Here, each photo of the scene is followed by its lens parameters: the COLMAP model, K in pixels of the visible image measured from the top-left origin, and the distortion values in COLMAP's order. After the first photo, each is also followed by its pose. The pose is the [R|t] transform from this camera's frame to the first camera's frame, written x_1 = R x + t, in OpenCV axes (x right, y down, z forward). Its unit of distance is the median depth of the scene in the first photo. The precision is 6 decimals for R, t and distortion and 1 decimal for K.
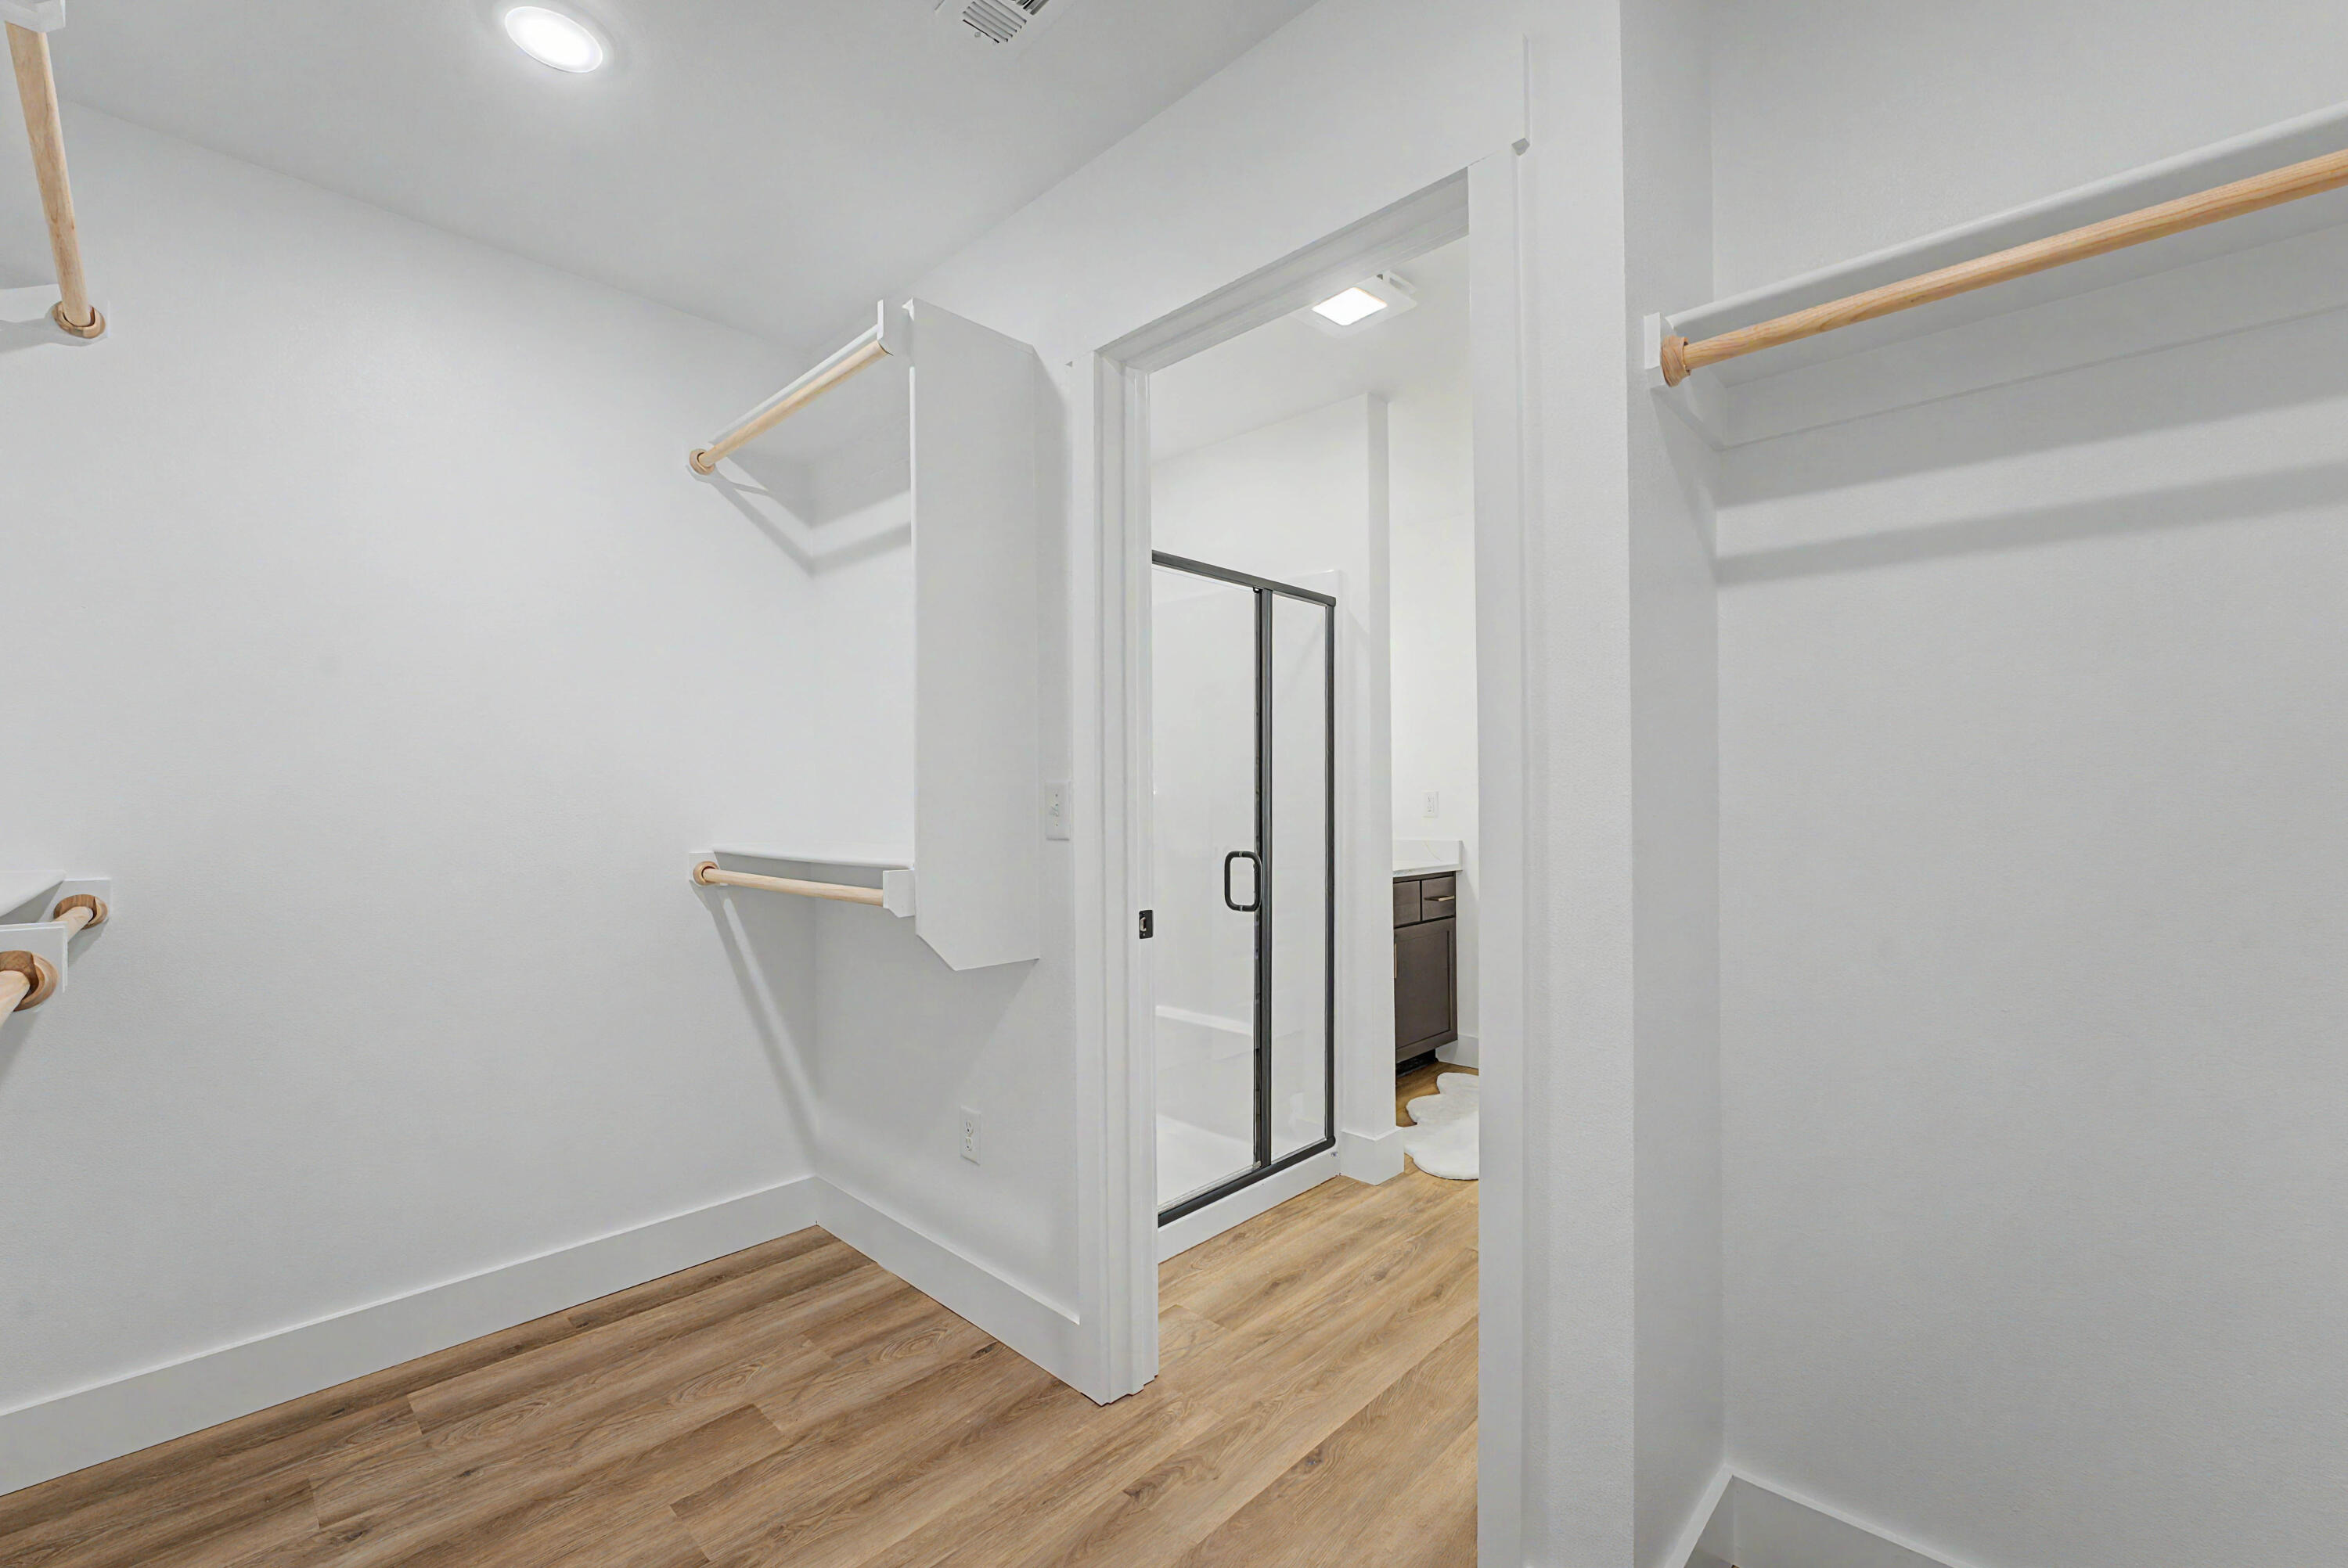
lens RADIAL K [[958.7, 0, 1178.2], [0, 958.7, 788.2], [0, 0, 1]] dist [-0.000521, 0.000123]
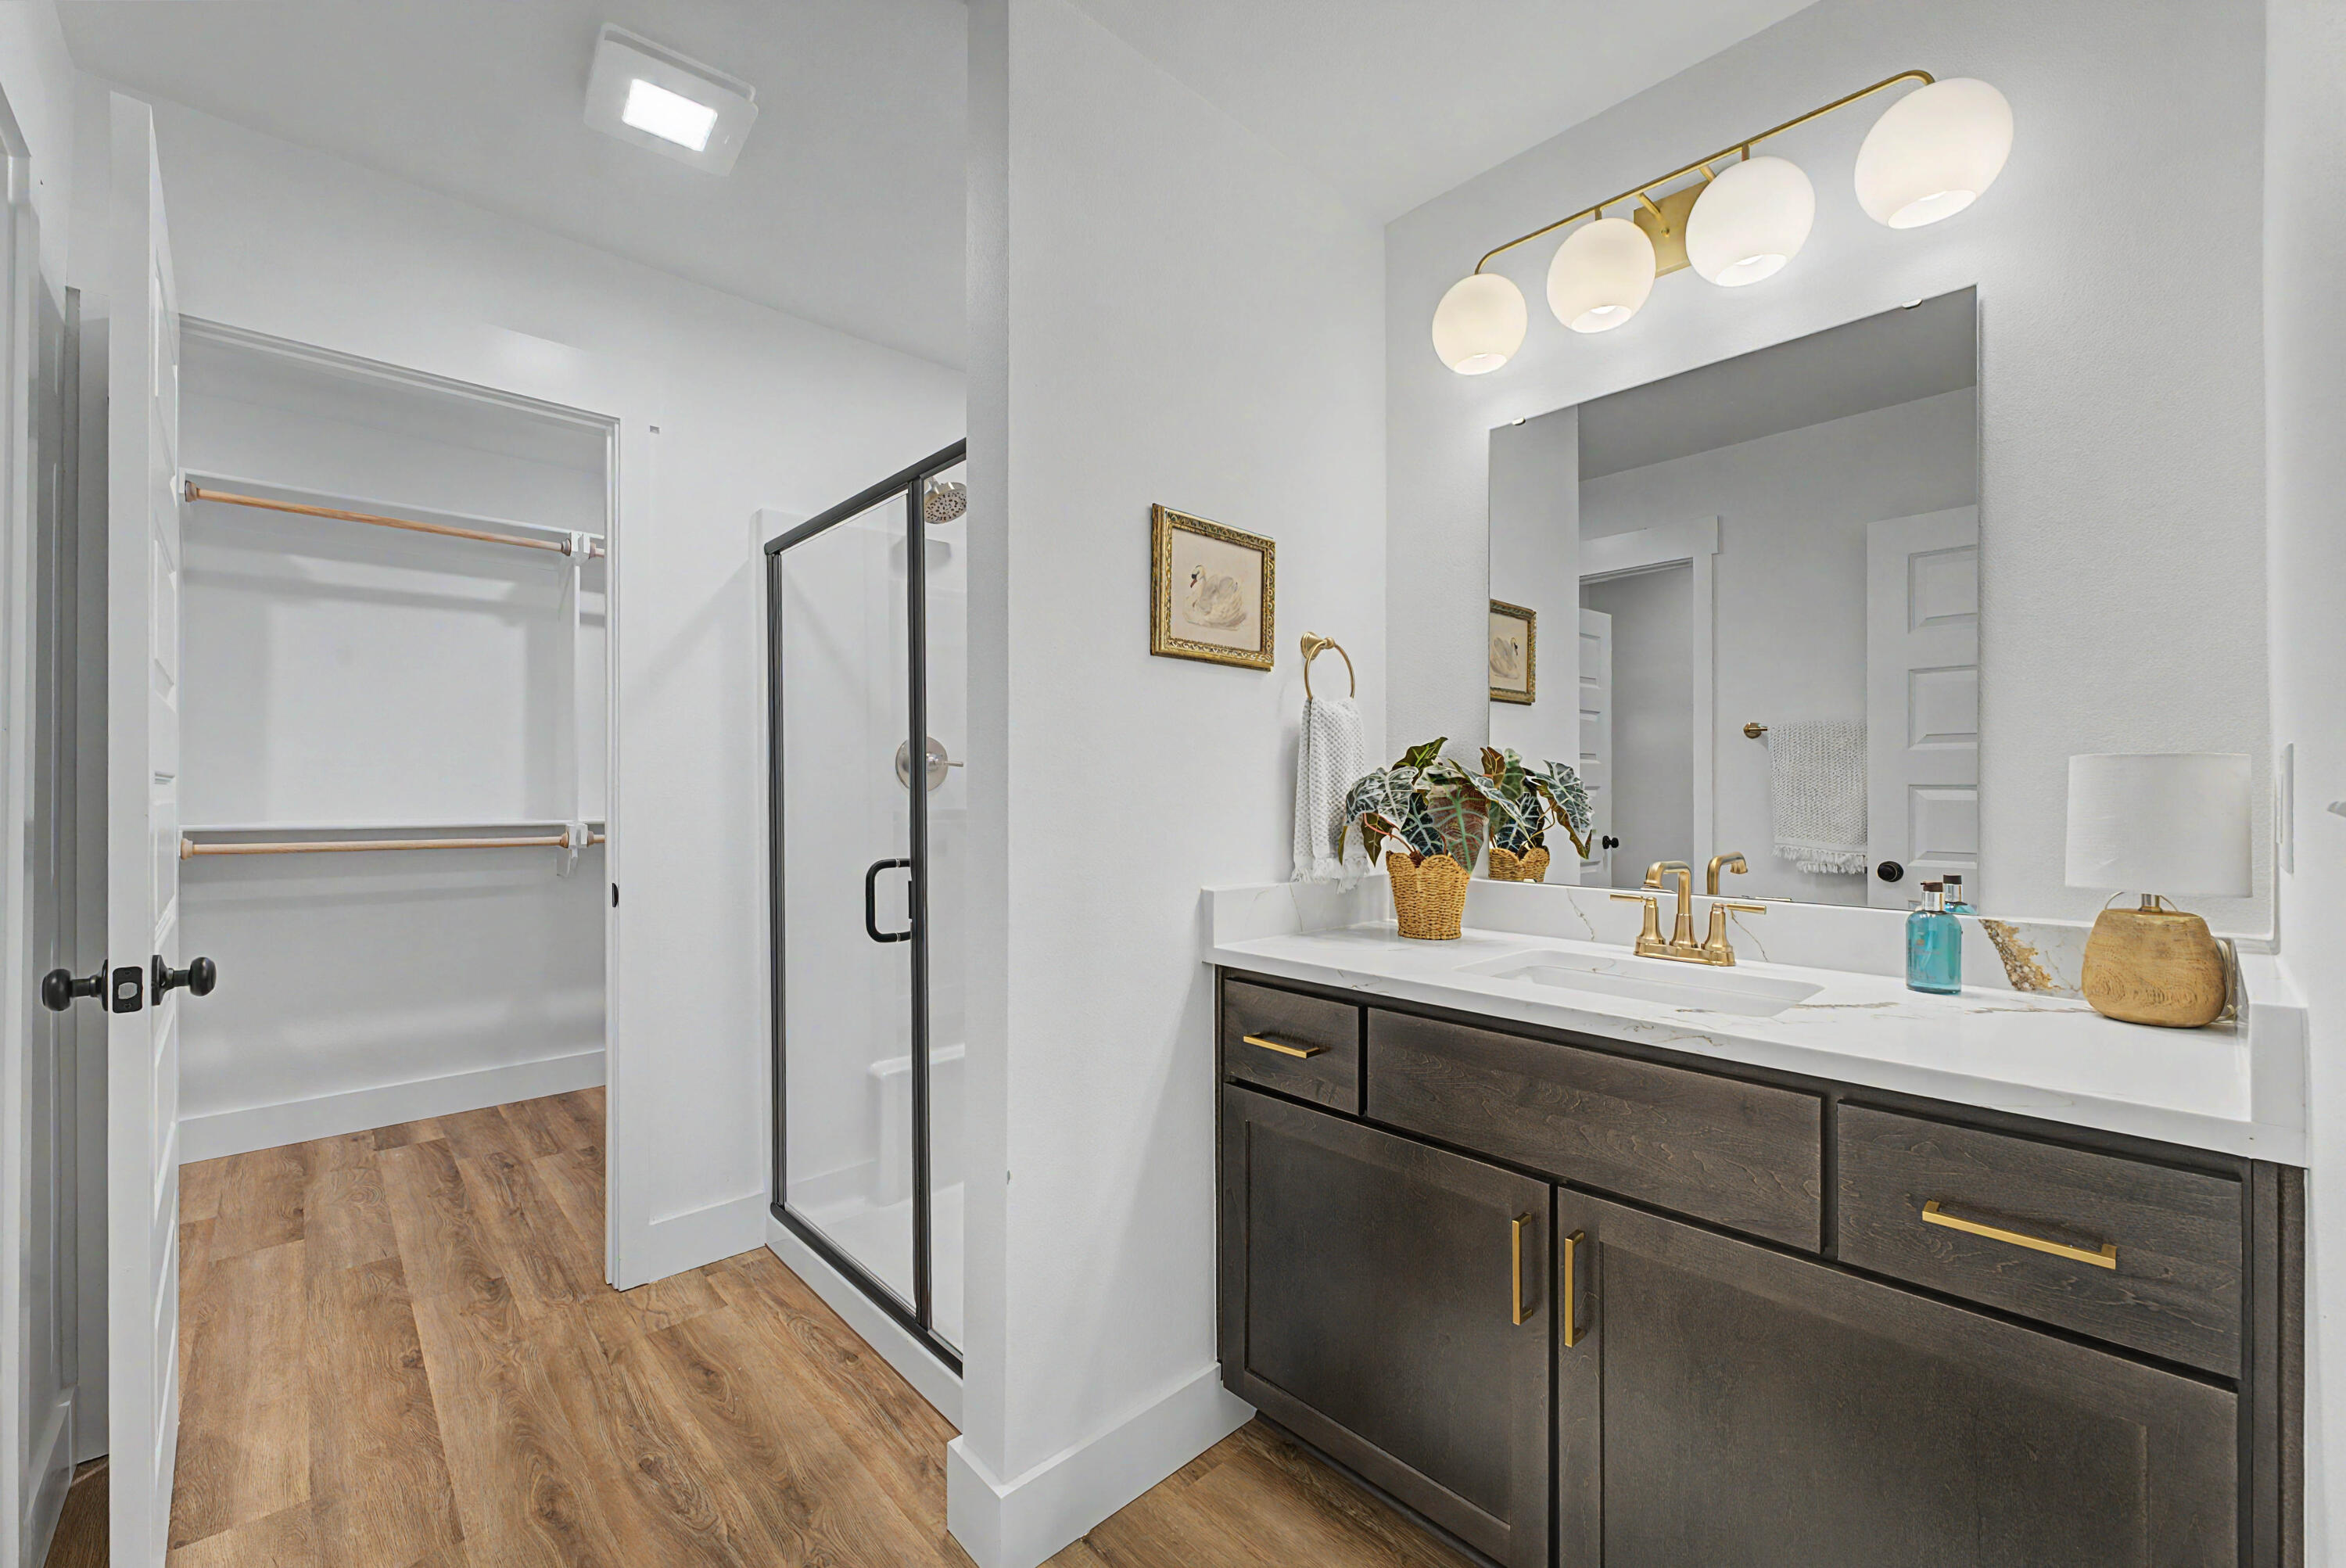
lens RADIAL K [[958.1, 0, 1177.2], [0, 958.1, 788.2], [0, 0, 1]] dist [-0.000521, 0.000123]
pose [[-0.062515, 0.010333, -0.997991, 0.733576], [0.021005, 0.999739, 0.009036, 0.010960], [0.997823, -0.020397, -0.062715, 1.198009]]
